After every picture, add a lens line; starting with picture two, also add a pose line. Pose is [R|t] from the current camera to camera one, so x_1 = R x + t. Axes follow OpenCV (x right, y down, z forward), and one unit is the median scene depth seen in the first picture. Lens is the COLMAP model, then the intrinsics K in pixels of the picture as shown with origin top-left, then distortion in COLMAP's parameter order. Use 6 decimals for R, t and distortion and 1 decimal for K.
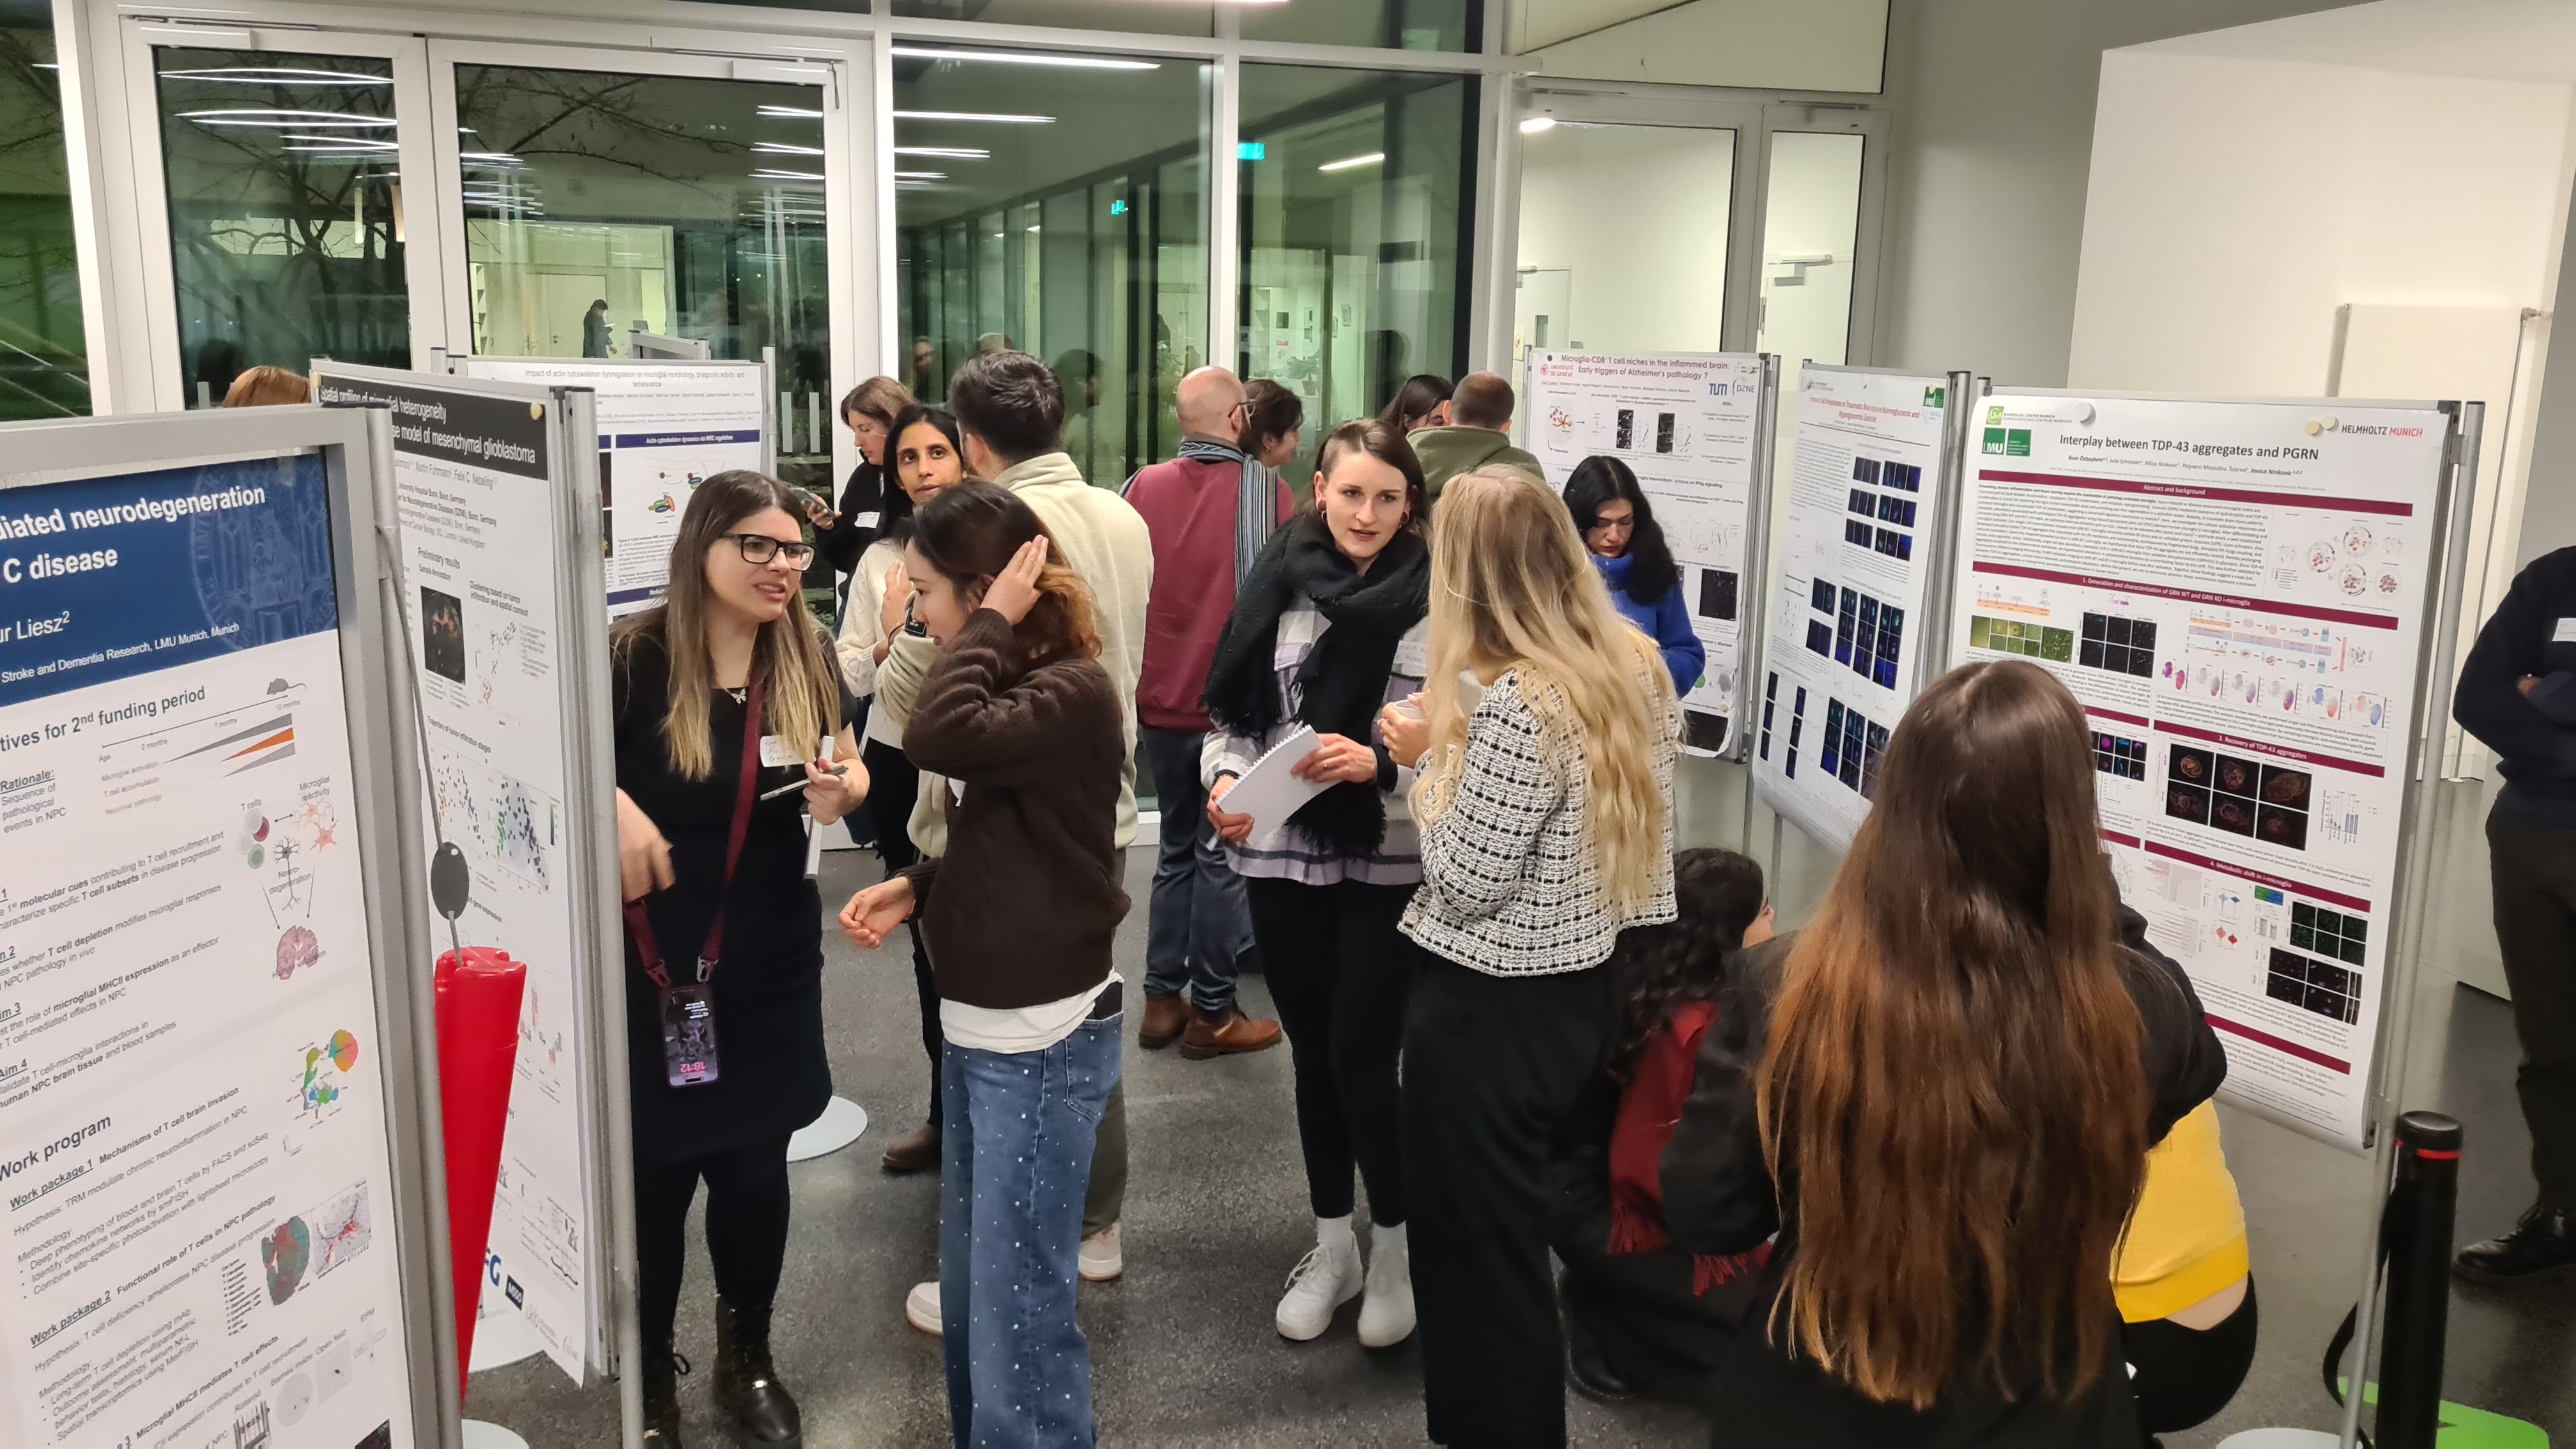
lens RADIAL K [[1992.0, 0, 1288.0], [0, 1992.0, 724.5], [0, 0, 1]] dist [0.080487, -0.081275]
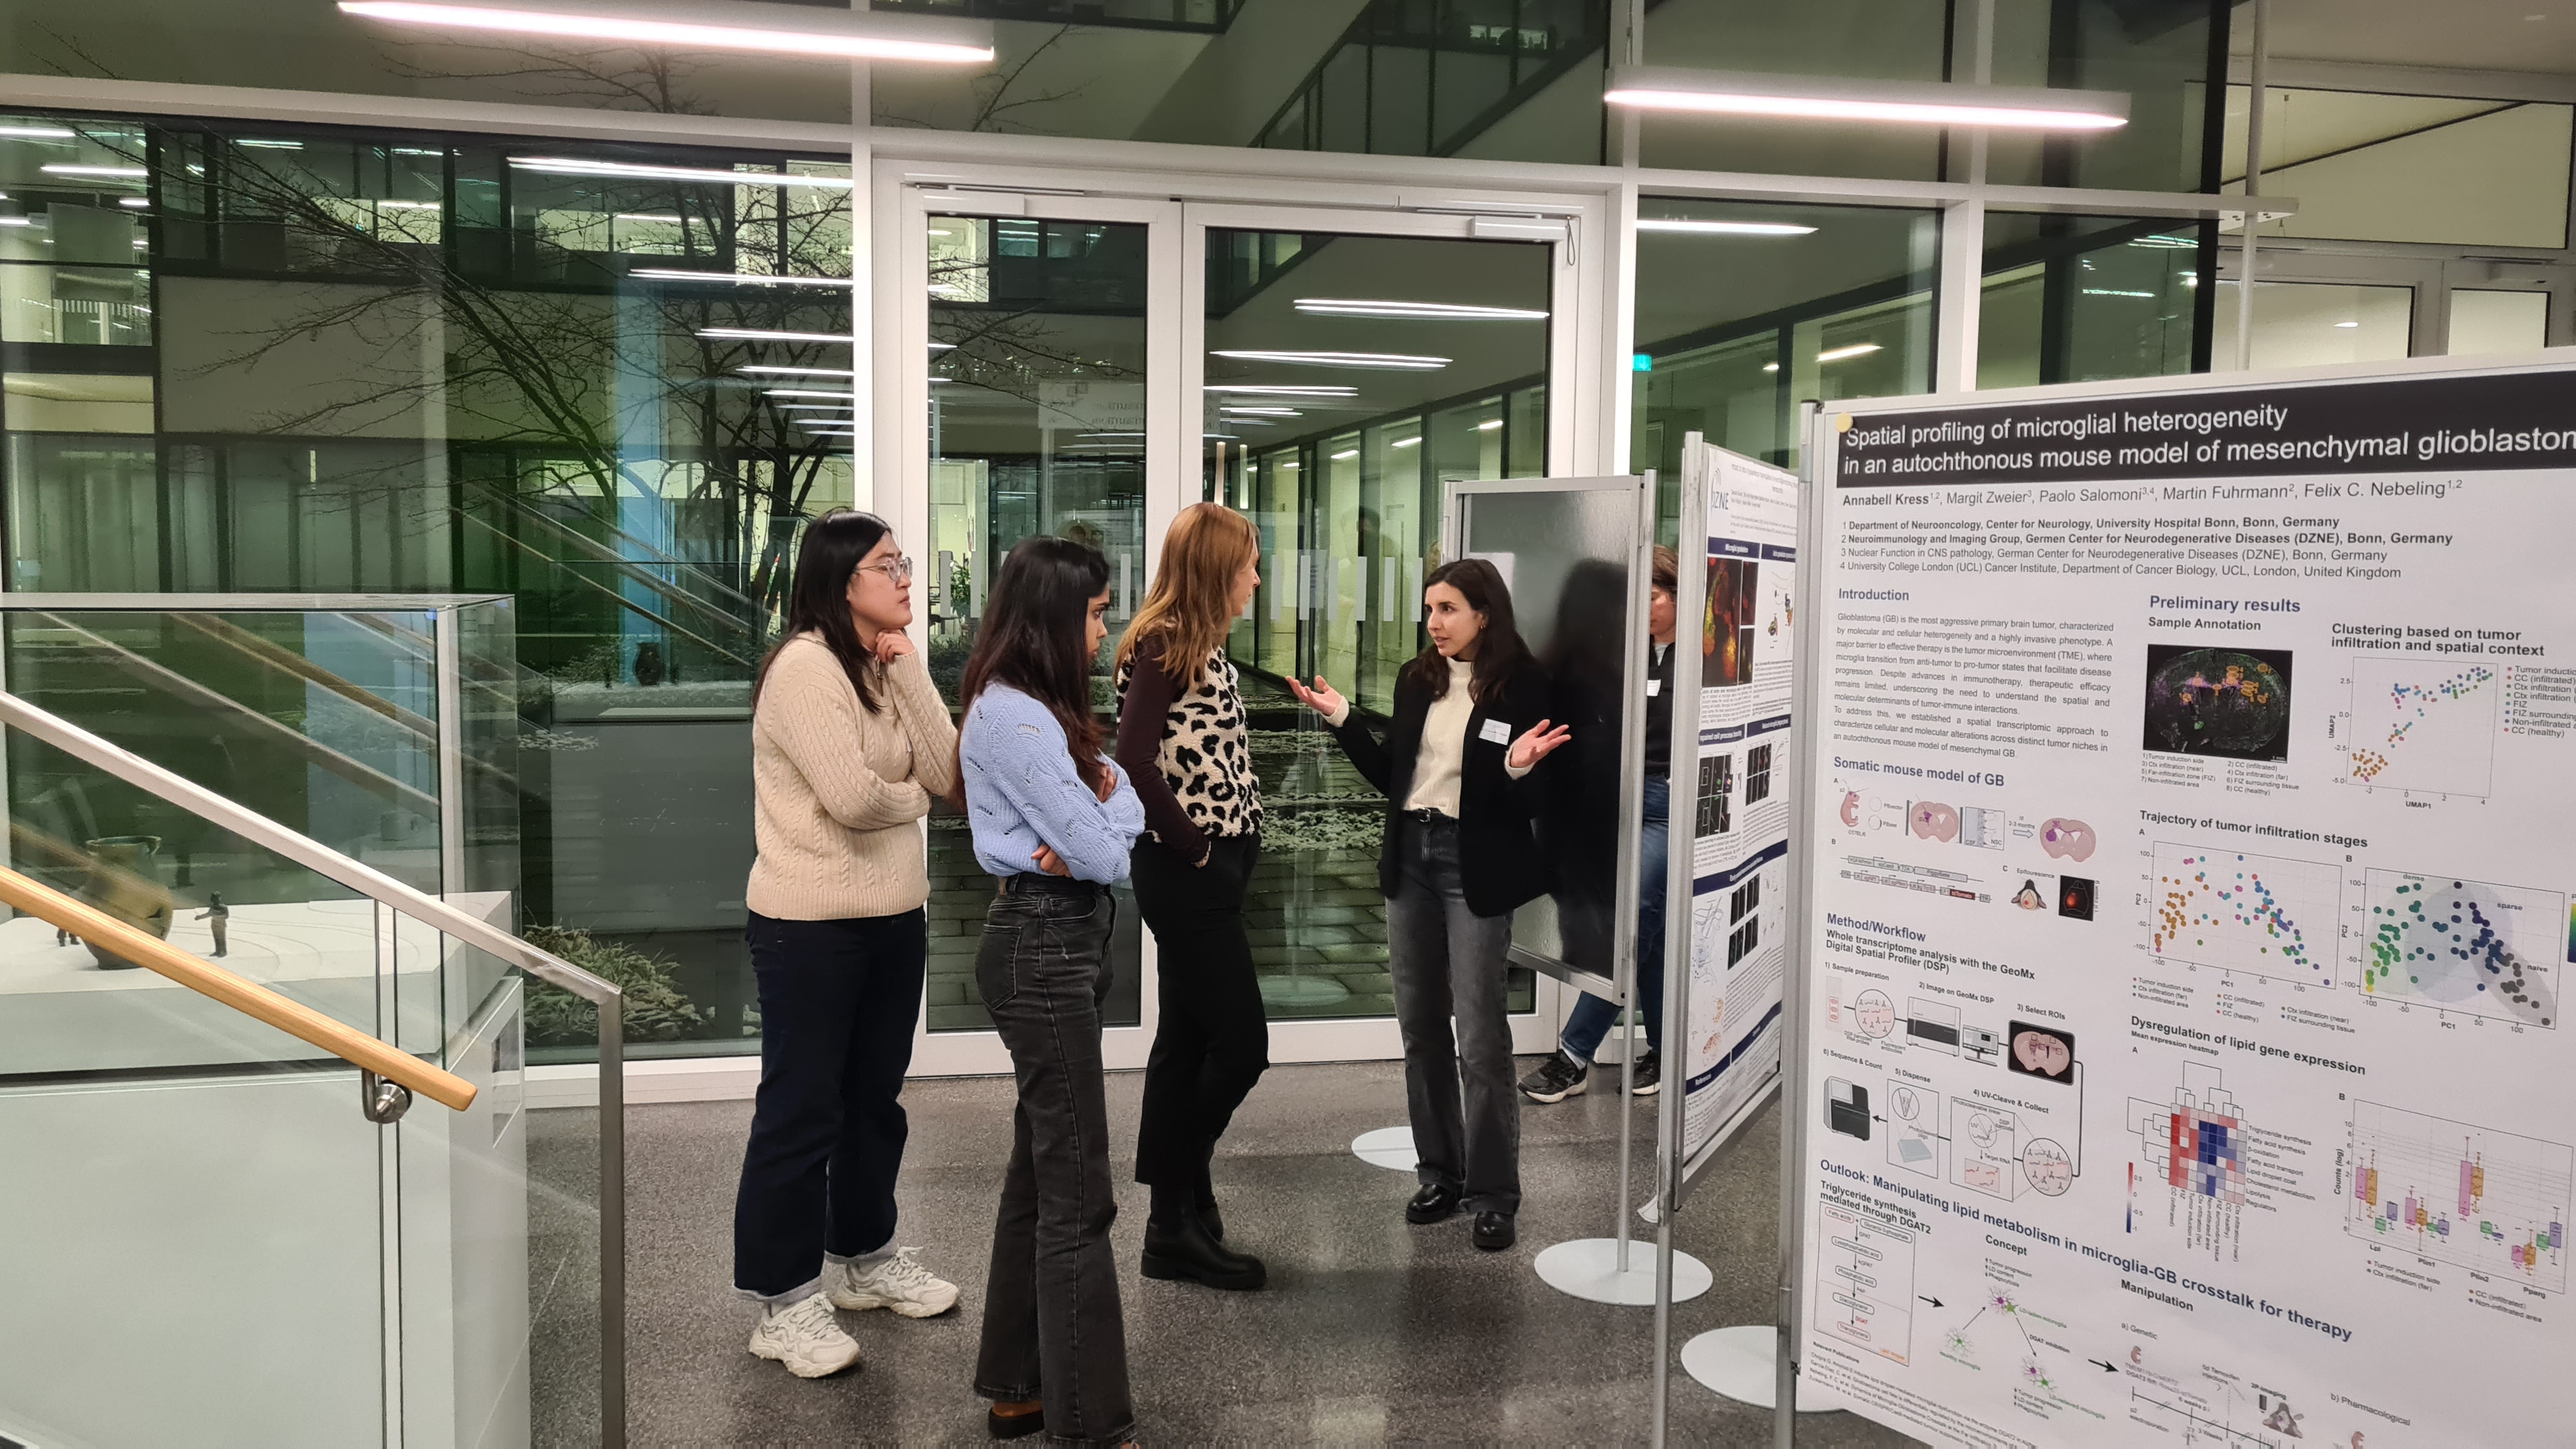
lens RADIAL K [[1992.0, 0, 1288.0], [0, 1992.0, 724.5], [0, 0, 1]] dist [0.080487, -0.081275]
pose [[0.996693, -0.002823, -0.081214, -0.285278], [-0.006856, 0.992911, -0.118661, 0.023842], [0.080973, 0.118825, 0.989608, 0.076688]]
